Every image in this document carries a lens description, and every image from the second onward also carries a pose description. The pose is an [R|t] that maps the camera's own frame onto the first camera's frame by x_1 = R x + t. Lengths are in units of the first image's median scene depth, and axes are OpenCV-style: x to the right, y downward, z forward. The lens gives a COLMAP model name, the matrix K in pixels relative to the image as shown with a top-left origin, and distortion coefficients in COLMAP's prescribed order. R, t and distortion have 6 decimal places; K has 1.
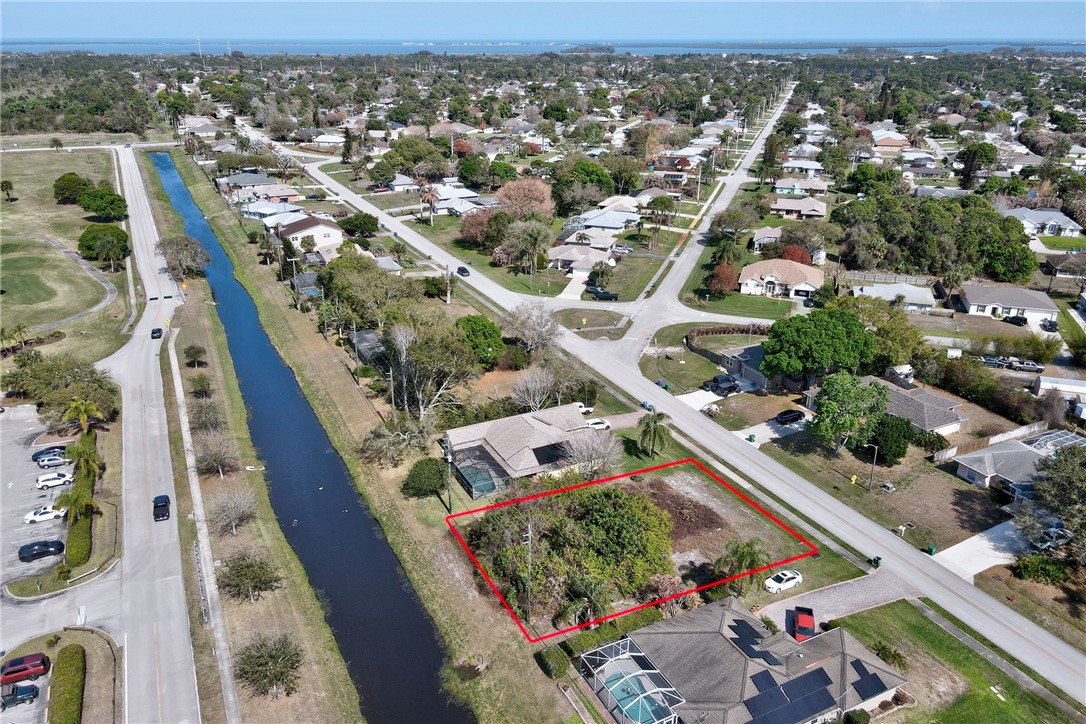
lens RADIAL K [[793.9, 0, 543.0], [0, 793.9, 362.0], [0, 0, 1]] dist [0.008522, 0.007161]
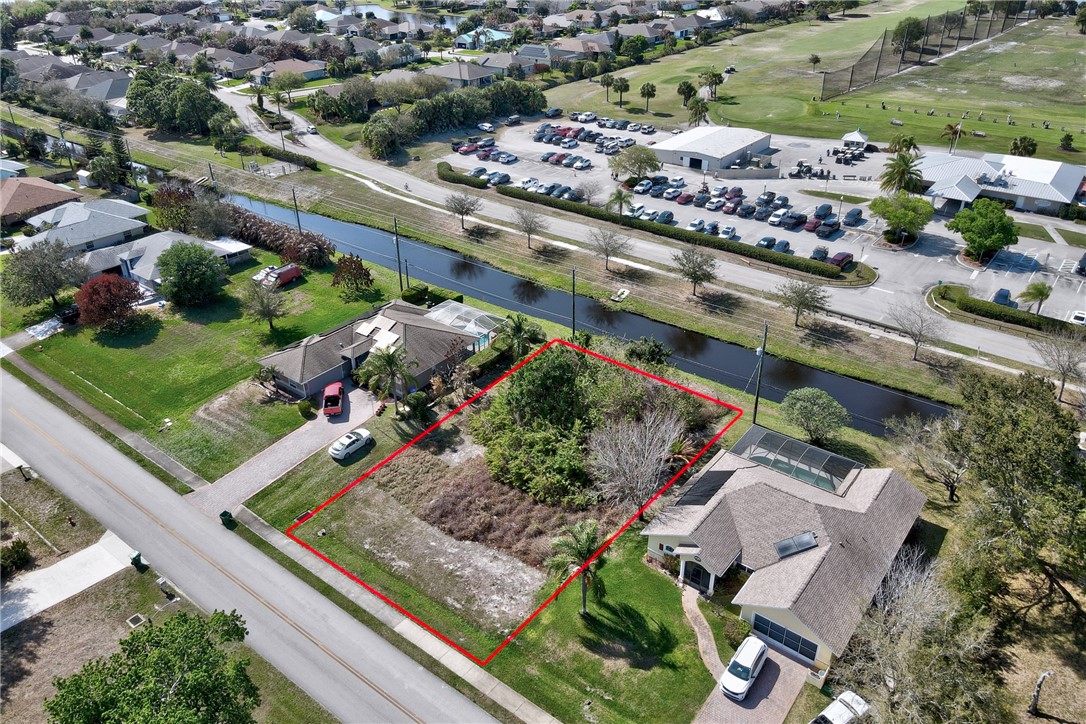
lens RADIAL K [[793.9, 0, 543.0], [0, 793.9, 362.0], [0, 0, 1]] dist [0.008522, 0.007161]
pose [[-0.901605, 0.214486, -0.375639, 0.321316], [-0.158455, 0.644277, 0.748197, -0.370687], [0.402494, 0.734100, -0.546896, 1.147385]]
